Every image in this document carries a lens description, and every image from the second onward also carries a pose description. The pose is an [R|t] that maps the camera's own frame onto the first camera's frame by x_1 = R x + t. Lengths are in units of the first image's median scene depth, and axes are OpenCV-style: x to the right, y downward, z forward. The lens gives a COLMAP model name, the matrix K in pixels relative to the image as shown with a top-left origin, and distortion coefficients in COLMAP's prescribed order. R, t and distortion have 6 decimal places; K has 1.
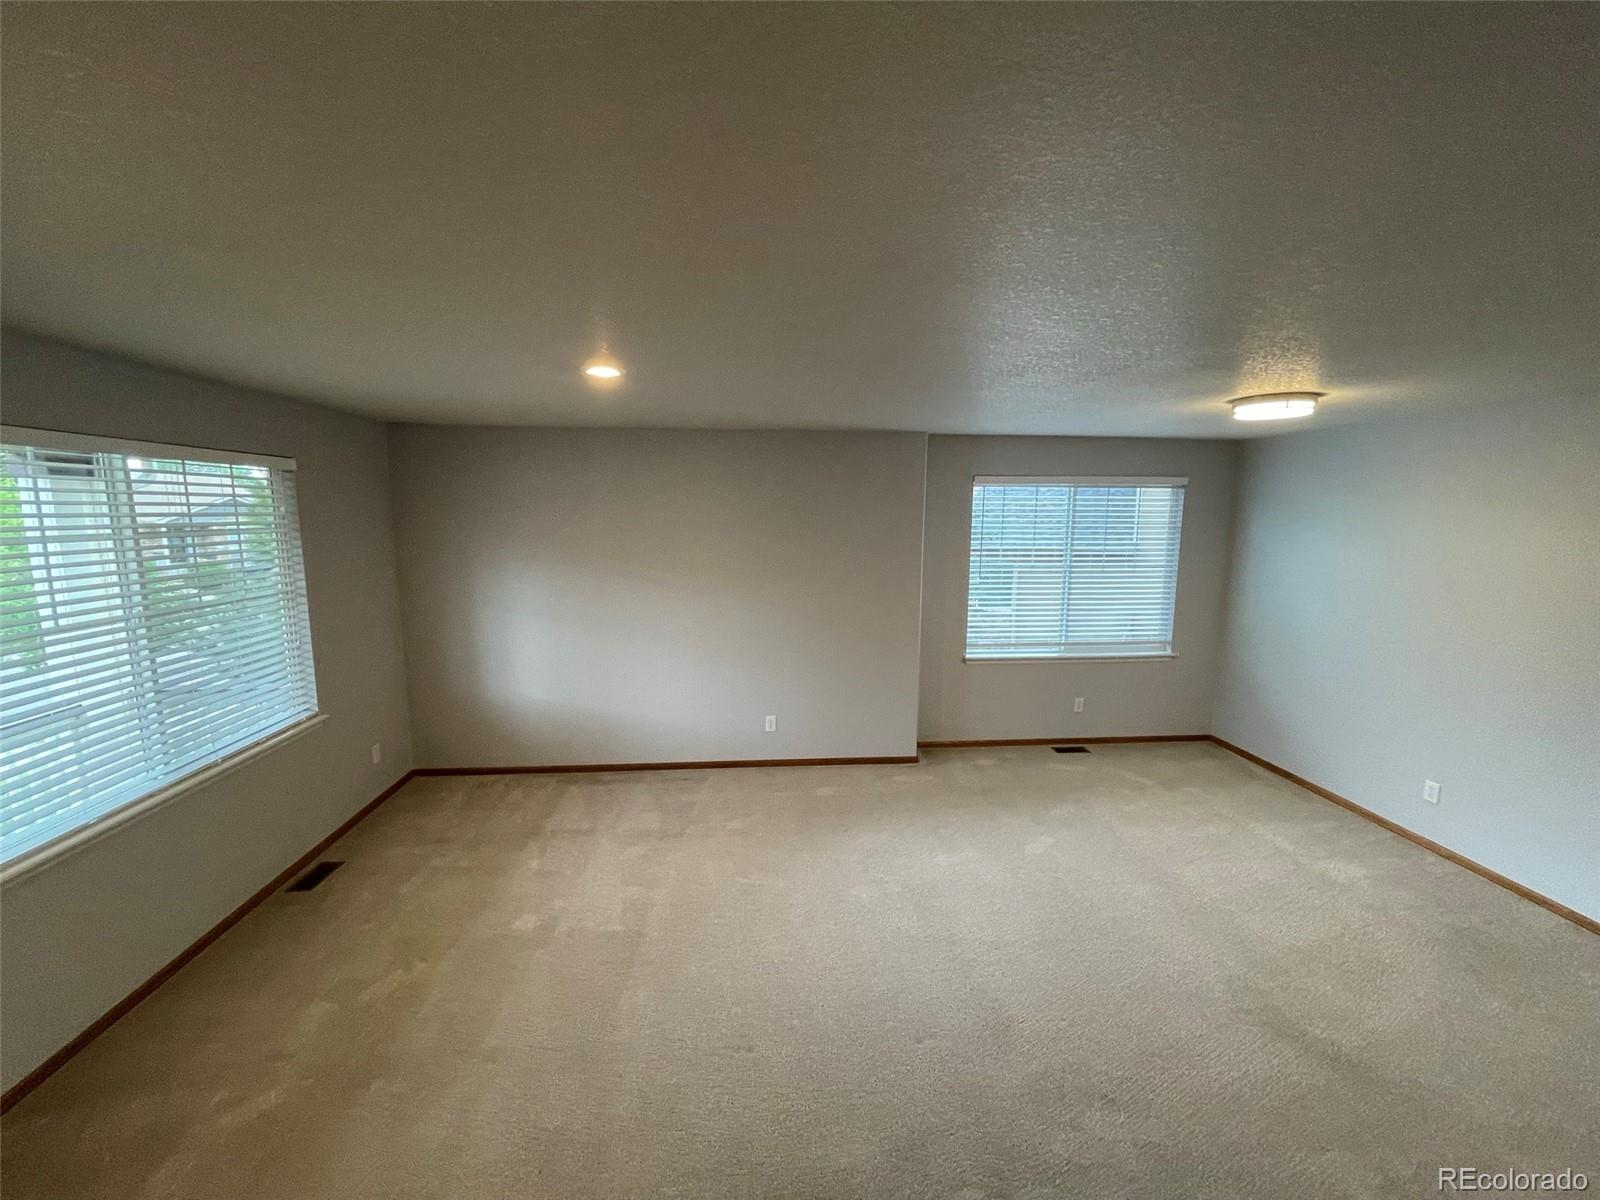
lens RADIAL K [[655.7, 0, 834.6], [0, 655.7, 600.9], [0, 0, 1]] dist [-0.001181, -0.000110]
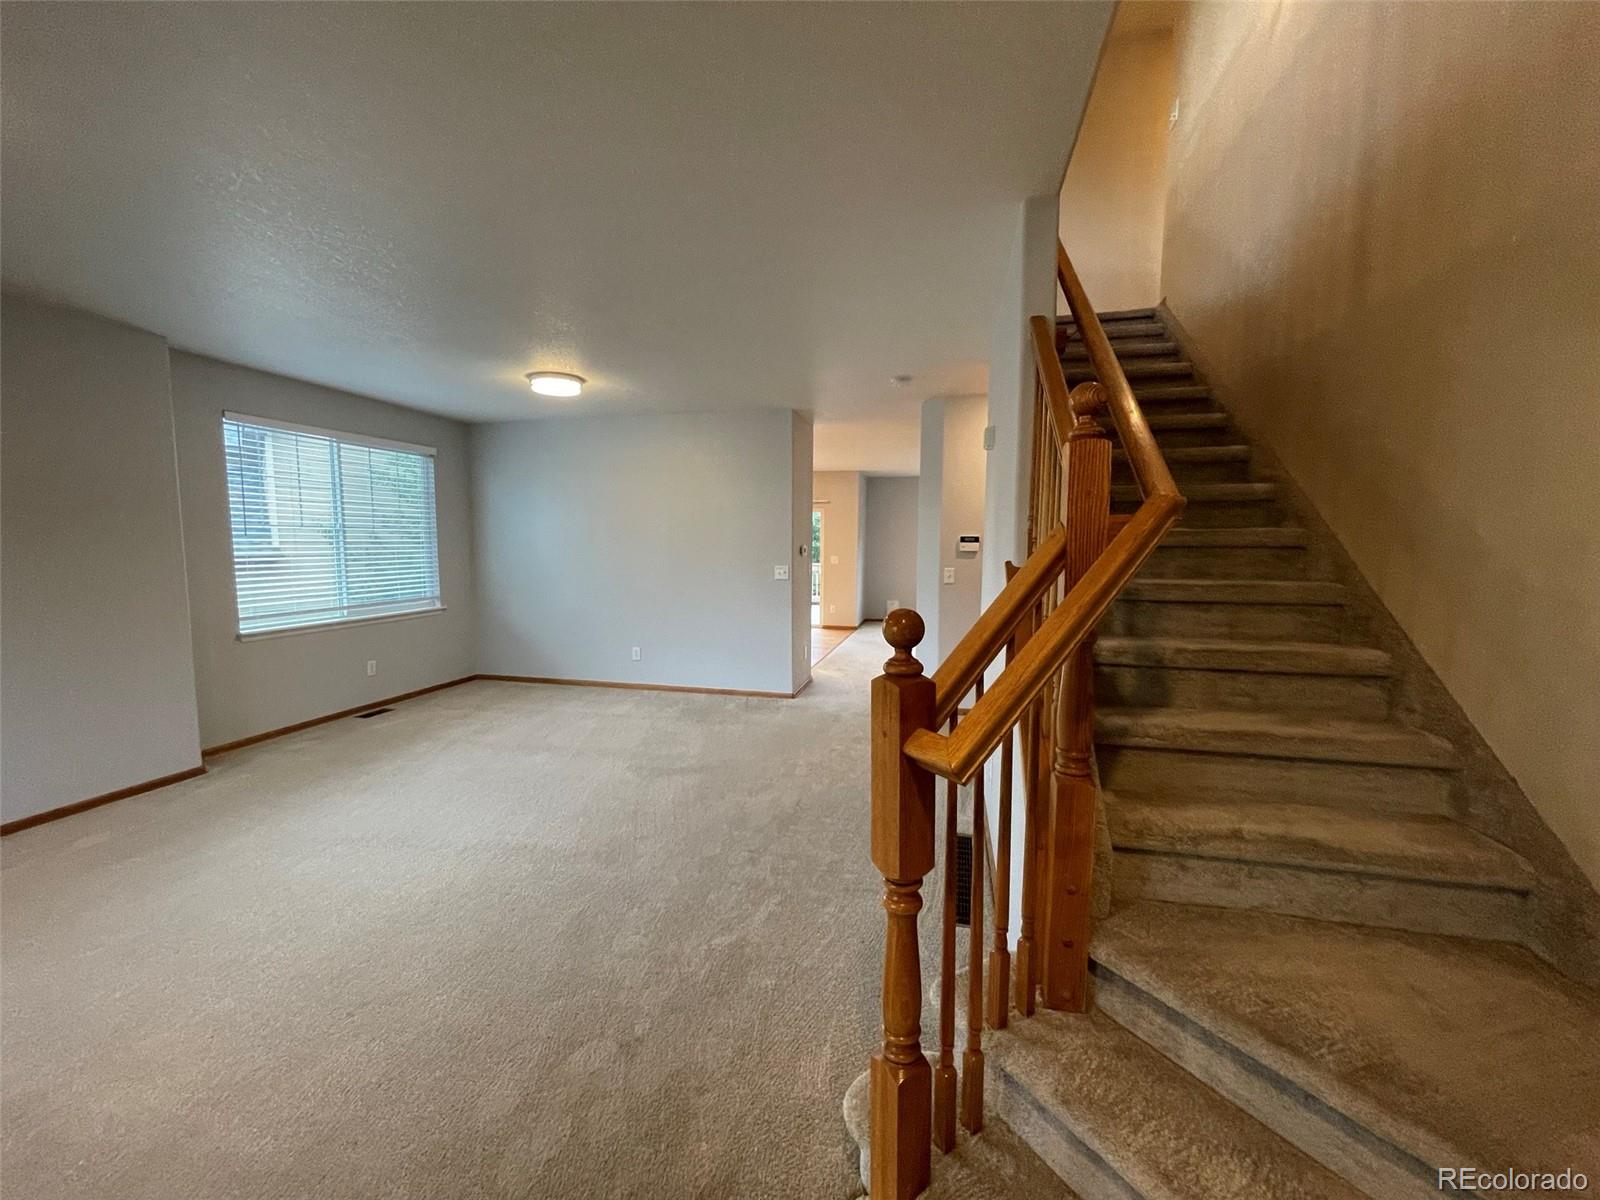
lens RADIAL K [[641.3, 0, 791.6], [0, 641.3, 601.7], [0, 0, 1]] dist [0.001926, 0.000229]
pose [[0.324243, -0.097885, 0.940896, -0.341213], [0.152903, 0.986976, 0.049987, 0.115591], [-0.933535, 0.127658, 0.334987, 0.081089]]
